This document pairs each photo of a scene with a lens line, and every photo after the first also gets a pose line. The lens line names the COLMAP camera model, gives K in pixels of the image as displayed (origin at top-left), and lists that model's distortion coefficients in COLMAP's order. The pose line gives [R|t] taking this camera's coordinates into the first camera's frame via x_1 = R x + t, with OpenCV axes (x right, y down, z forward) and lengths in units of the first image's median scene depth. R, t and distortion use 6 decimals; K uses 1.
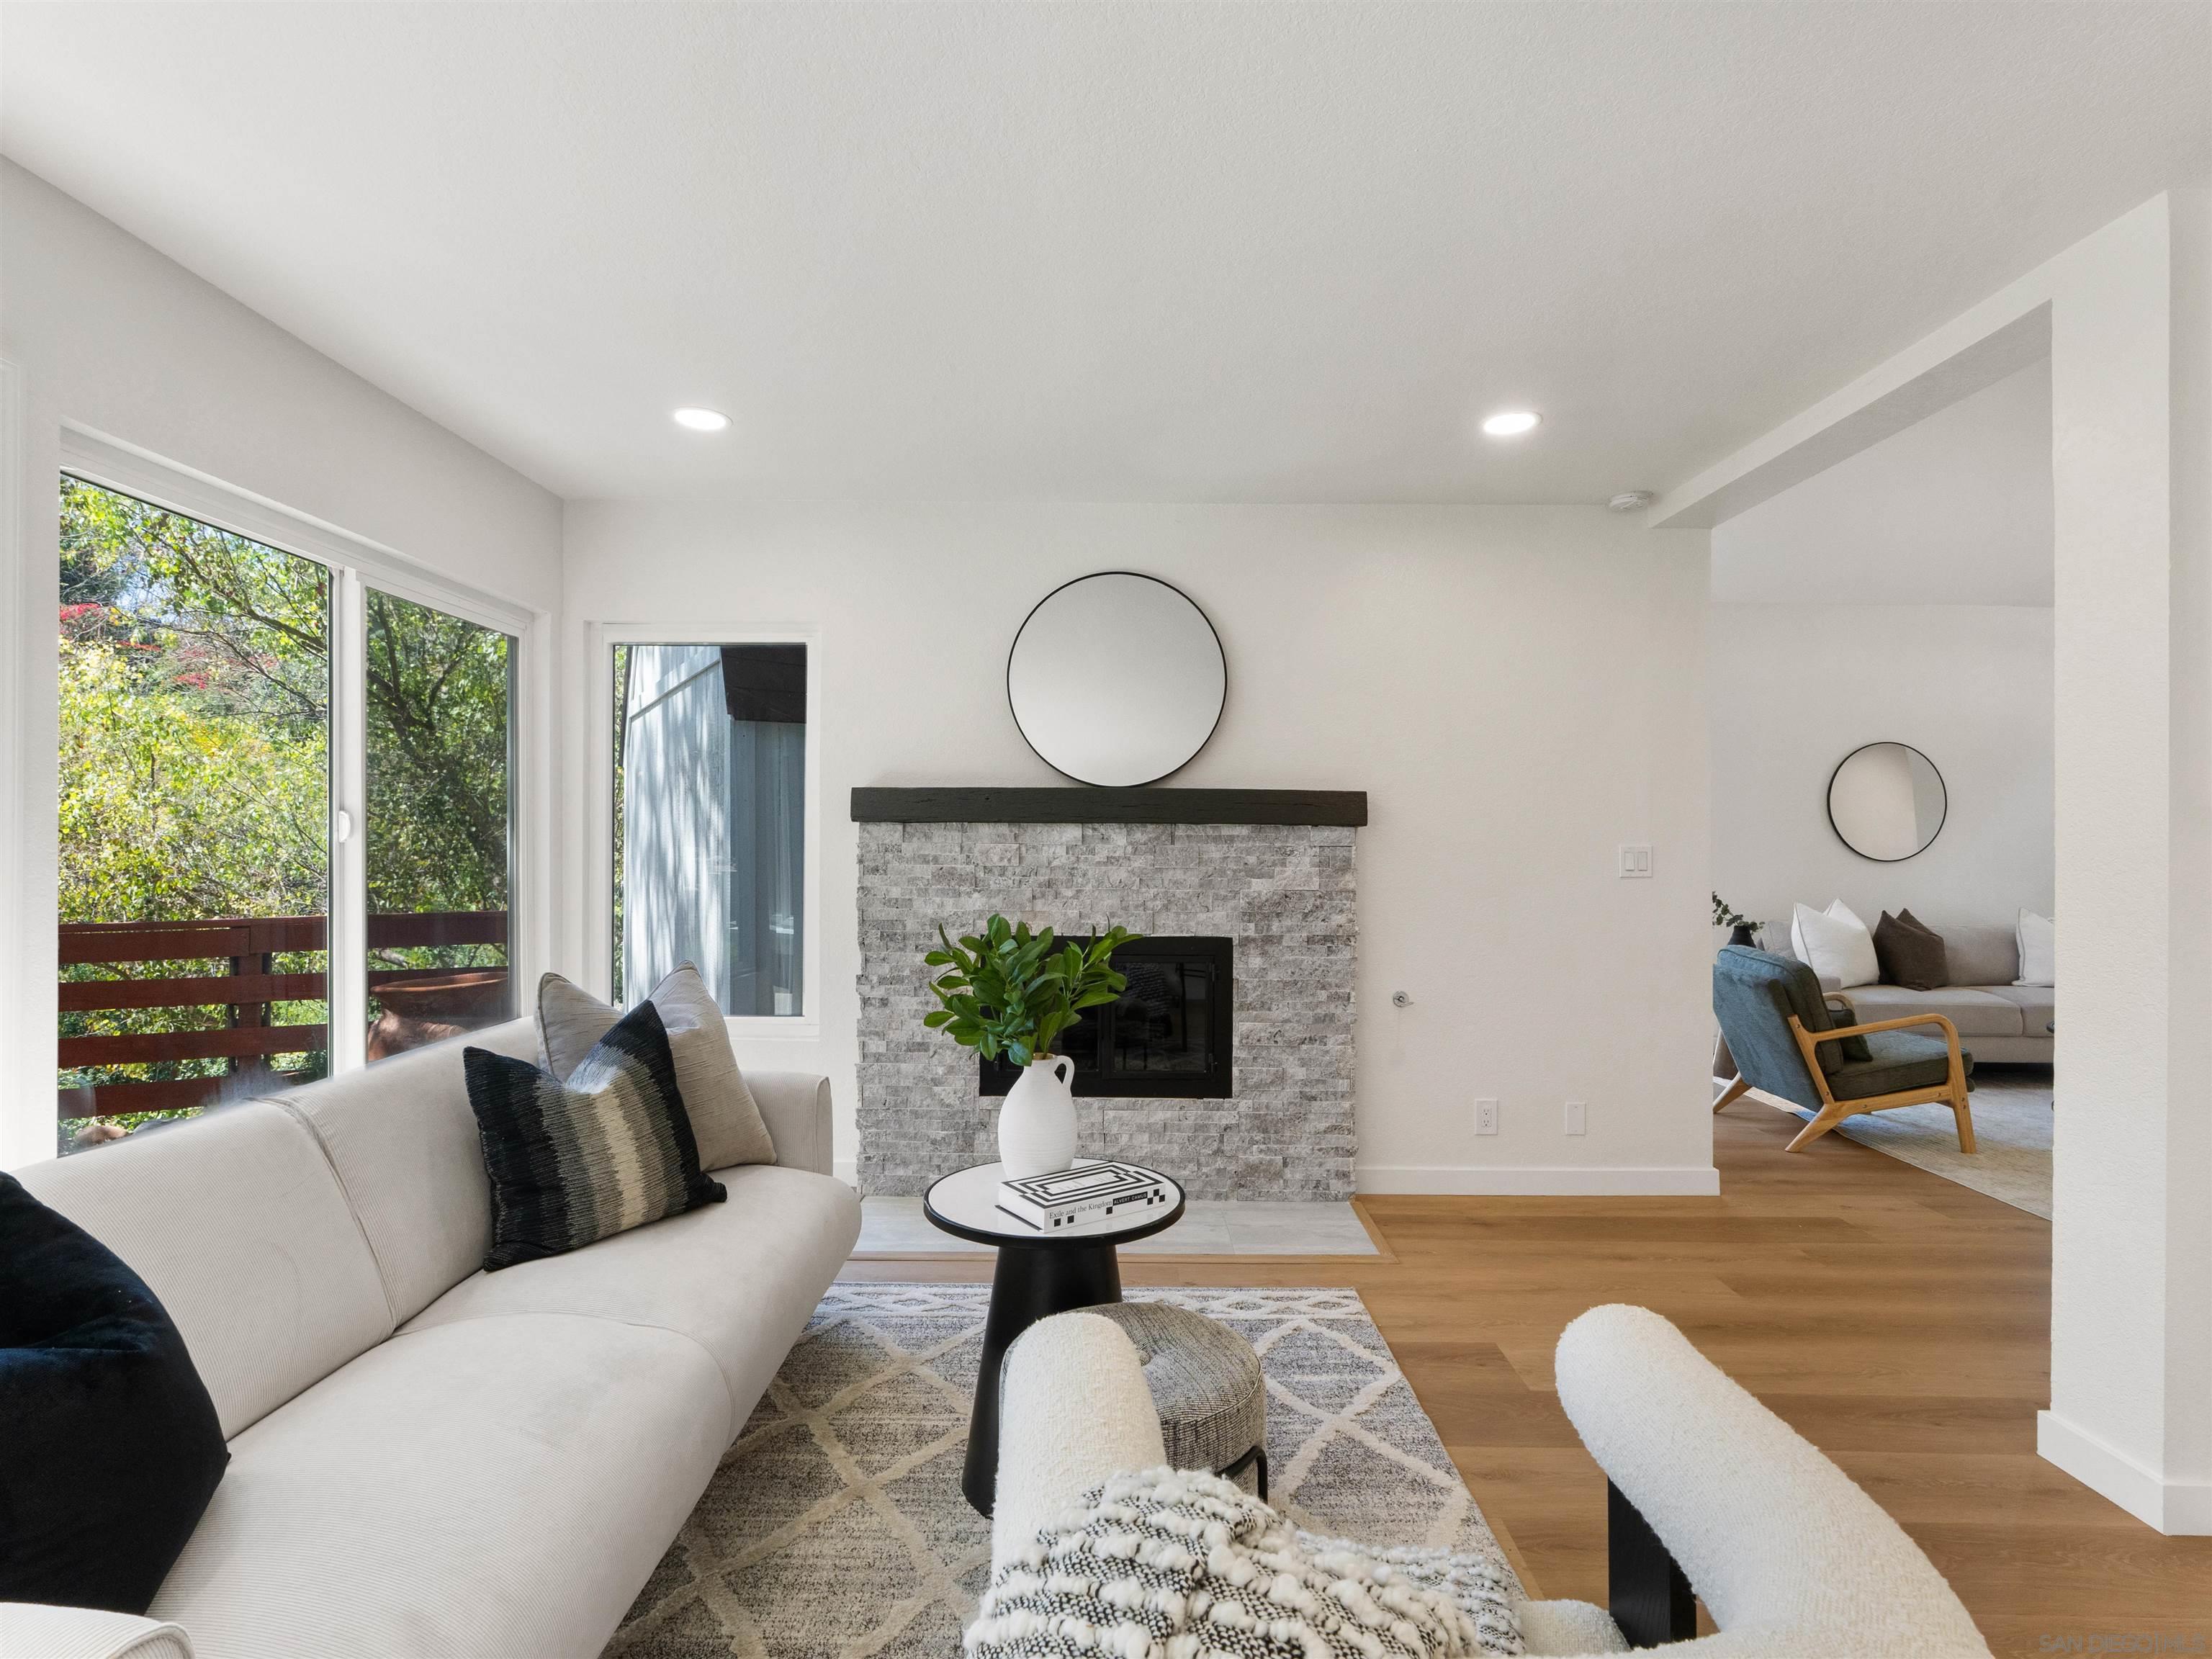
lens RADIAL K [[1058.0, 0, 1112.3], [0, 1058.0, 842.3], [0, 0, 1]] dist [-0.006418, 0.001404]
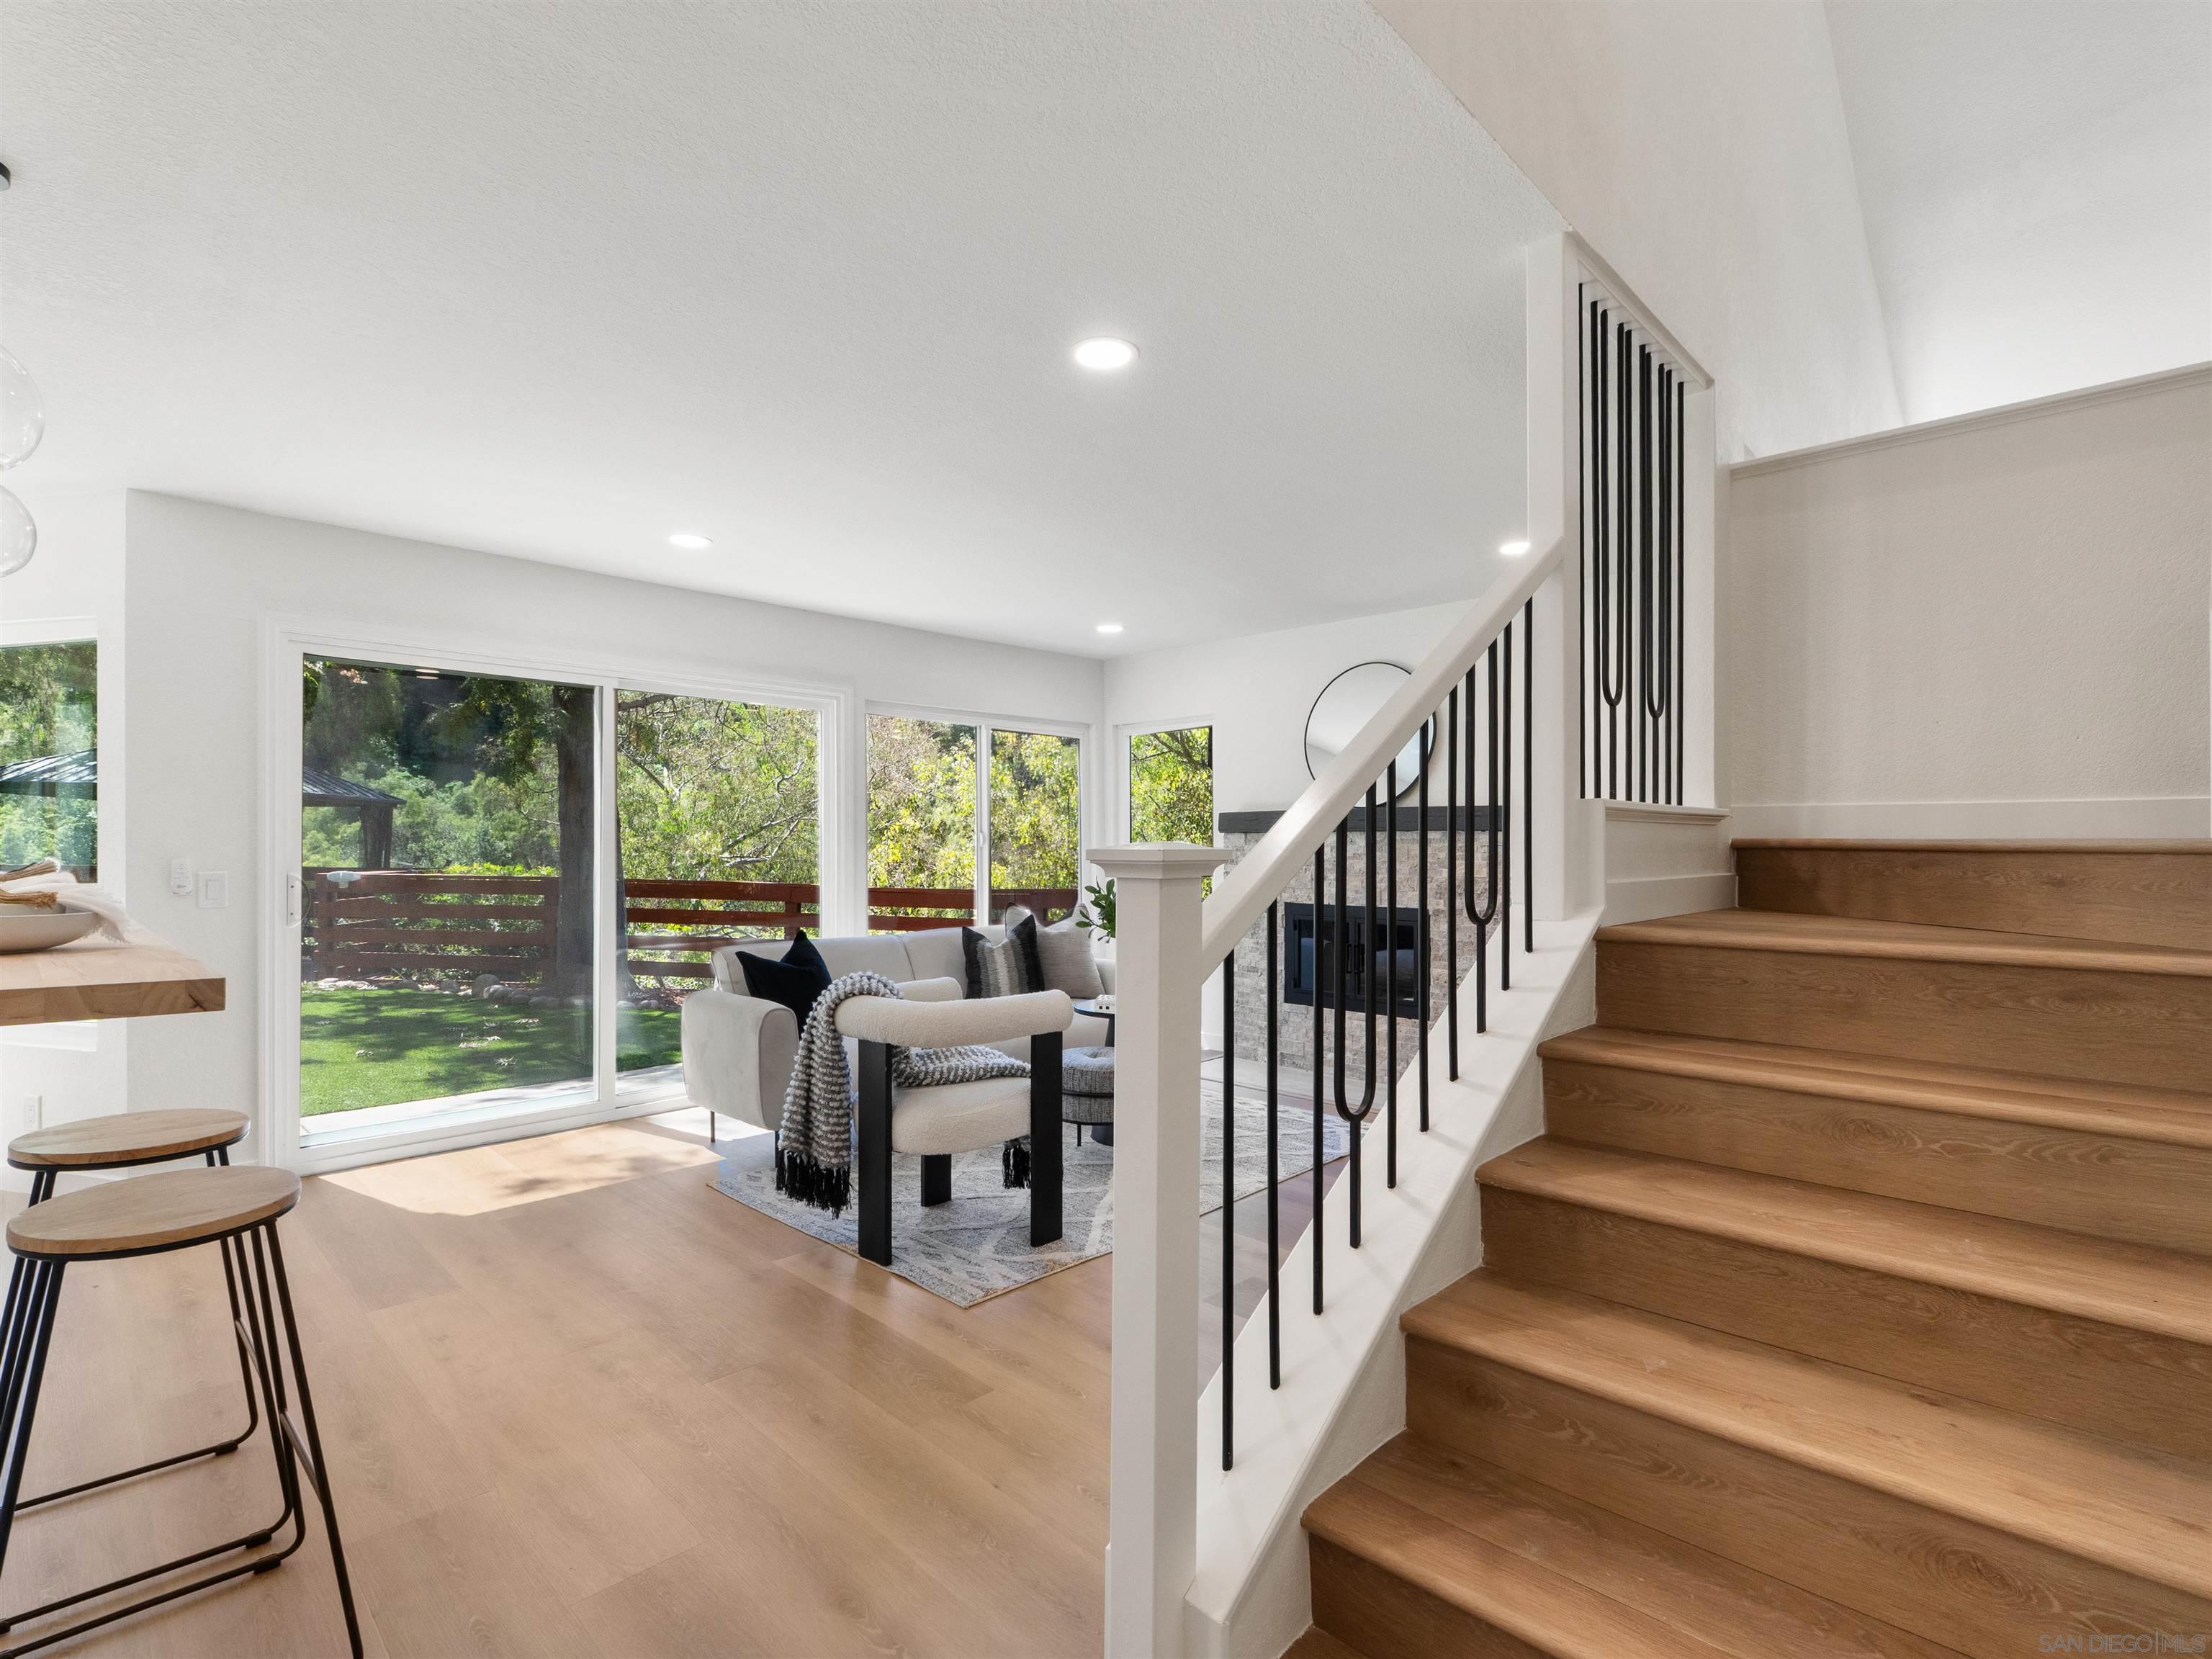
lens RADIAL K [[1058.0, 0, 1105.6], [0, 1058.0, 838.8], [0, 0, 1]] dist [-0.006418, 0.001404]
pose [[0.715241, -0.011602, -0.698781, 0.805200], [0.005081, 0.999922, -0.011401, 0.007694], [0.698859, 0.004604, 0.715244, -0.333644]]
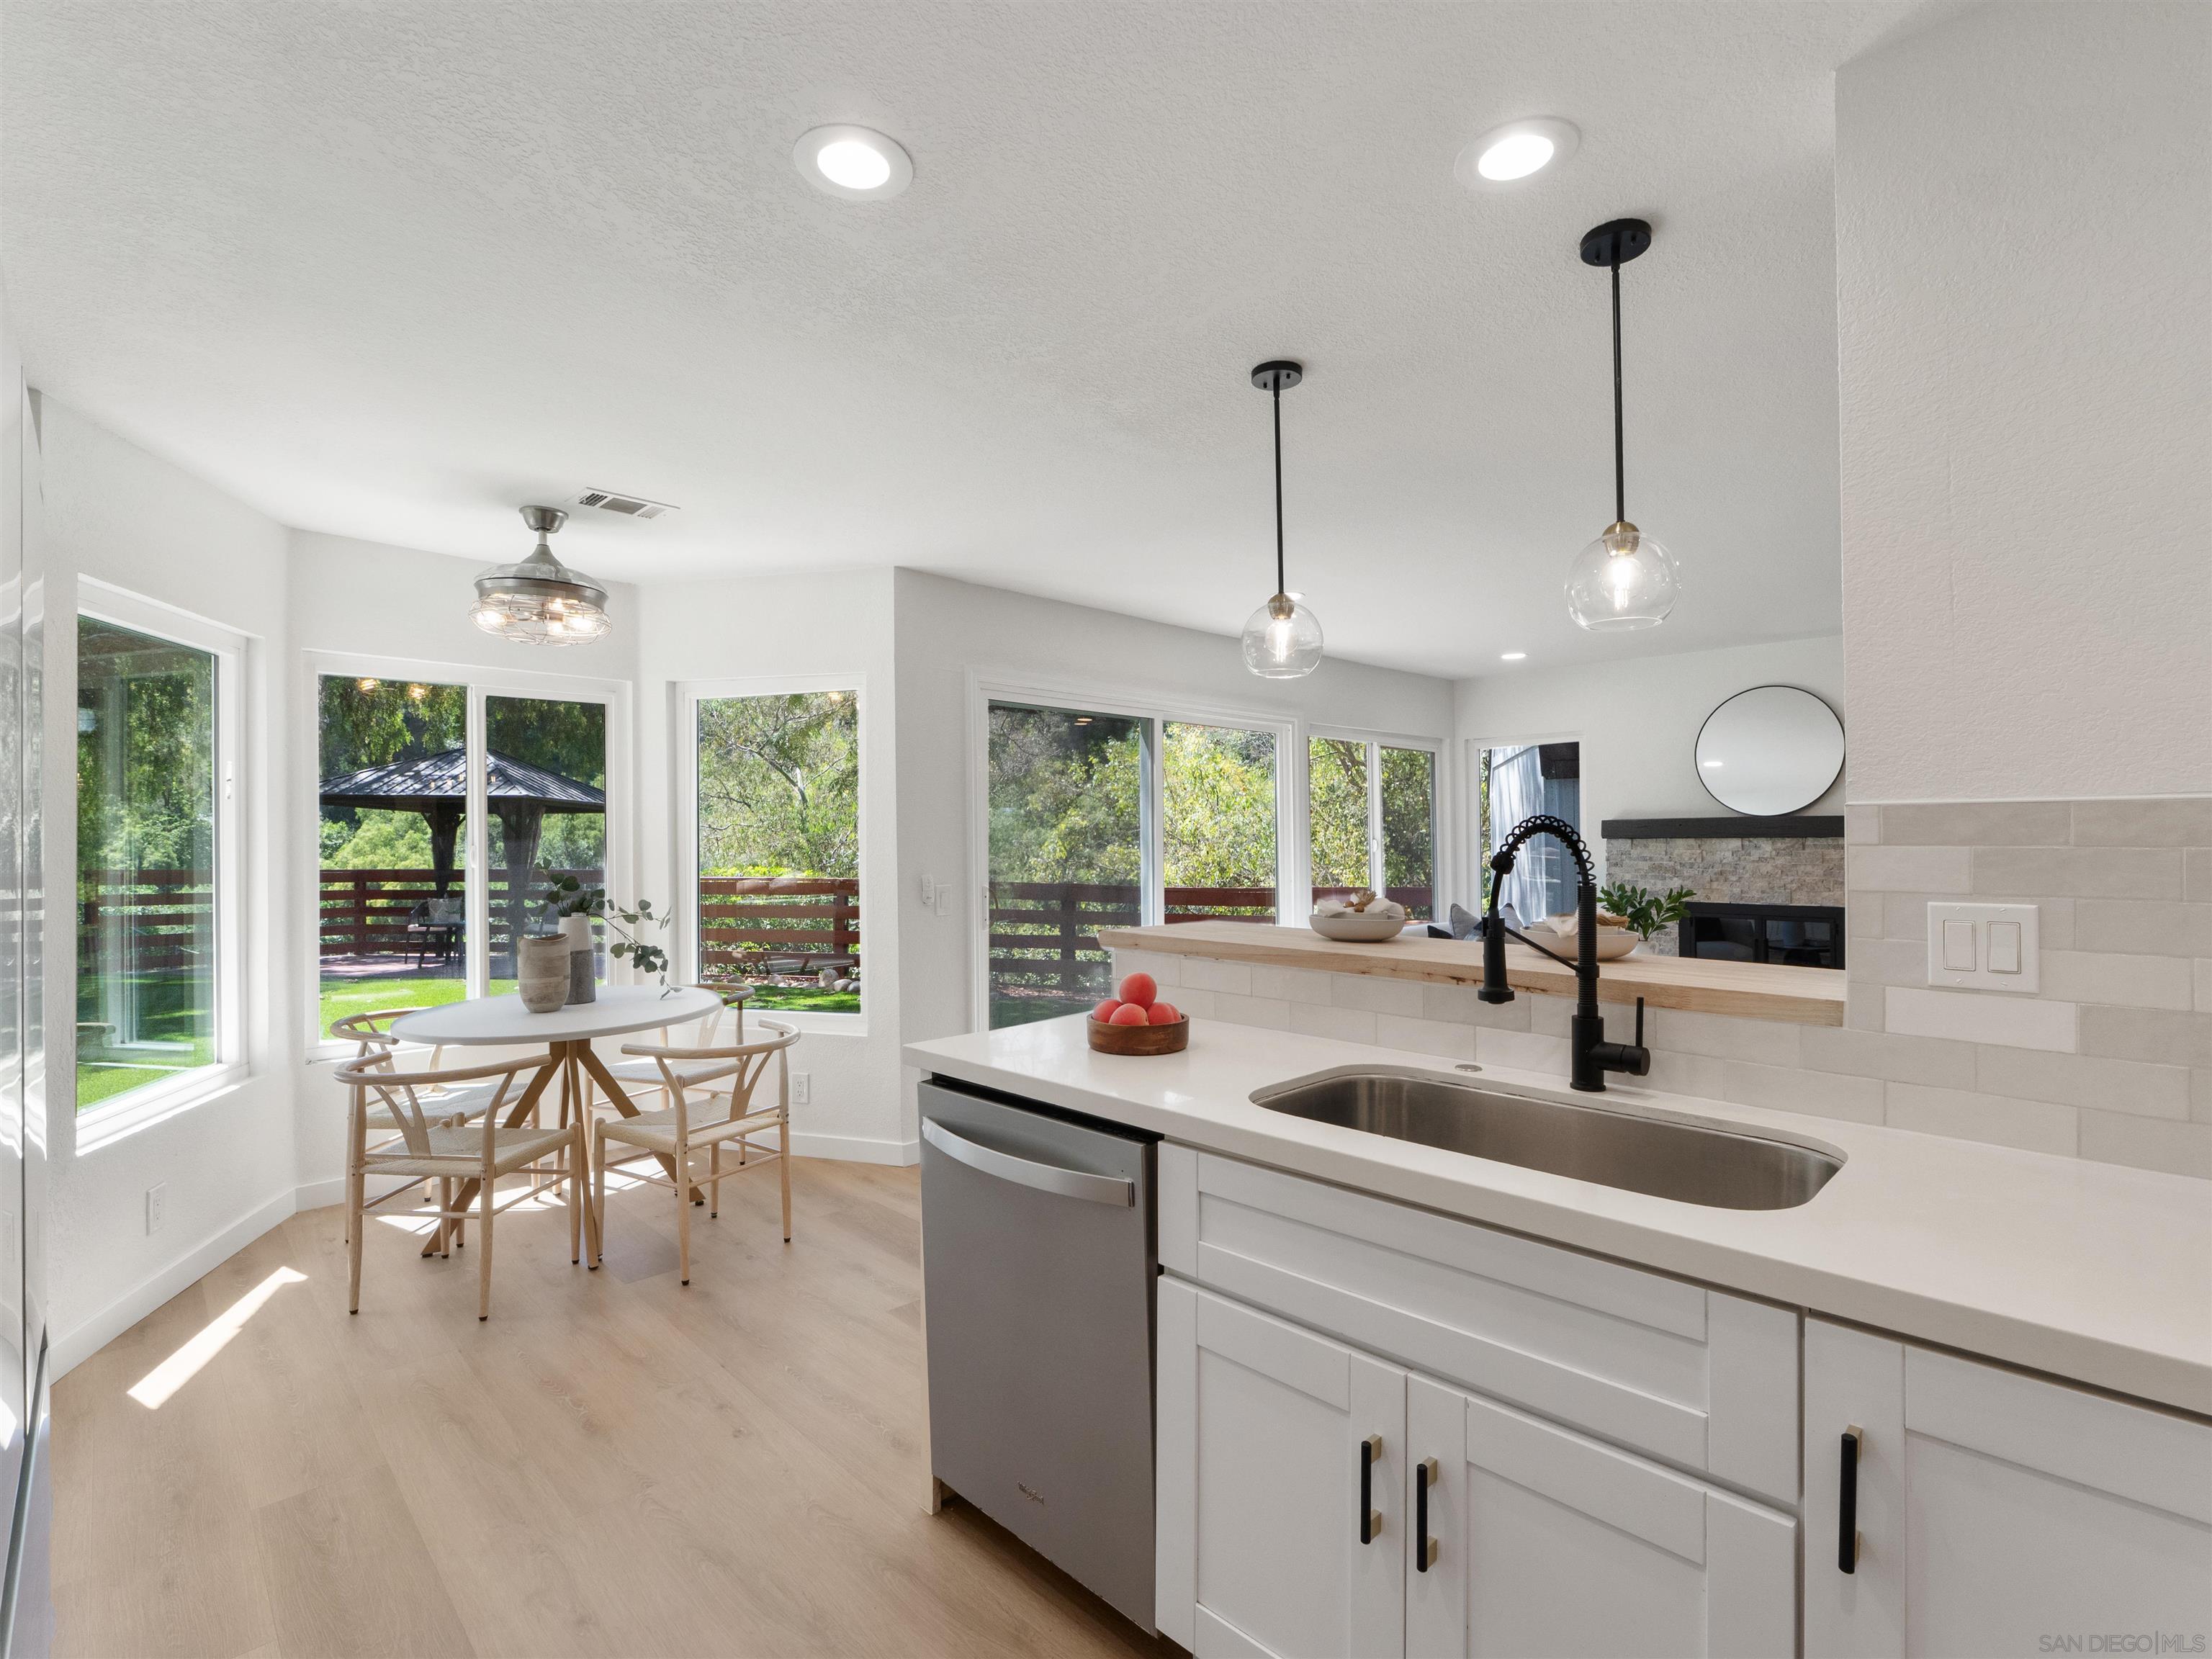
lens RADIAL K [[1058.0, 0, 1104.1], [0, 1058.0, 830.2], [0, 0, 1]] dist [-0.006418, 0.001404]
pose [[0.696372, -0.018079, -0.717453, 0.477134], [0.013481, 0.999836, -0.012110, -0.023488], [0.717554, -0.001239, 0.696502, -0.923876]]
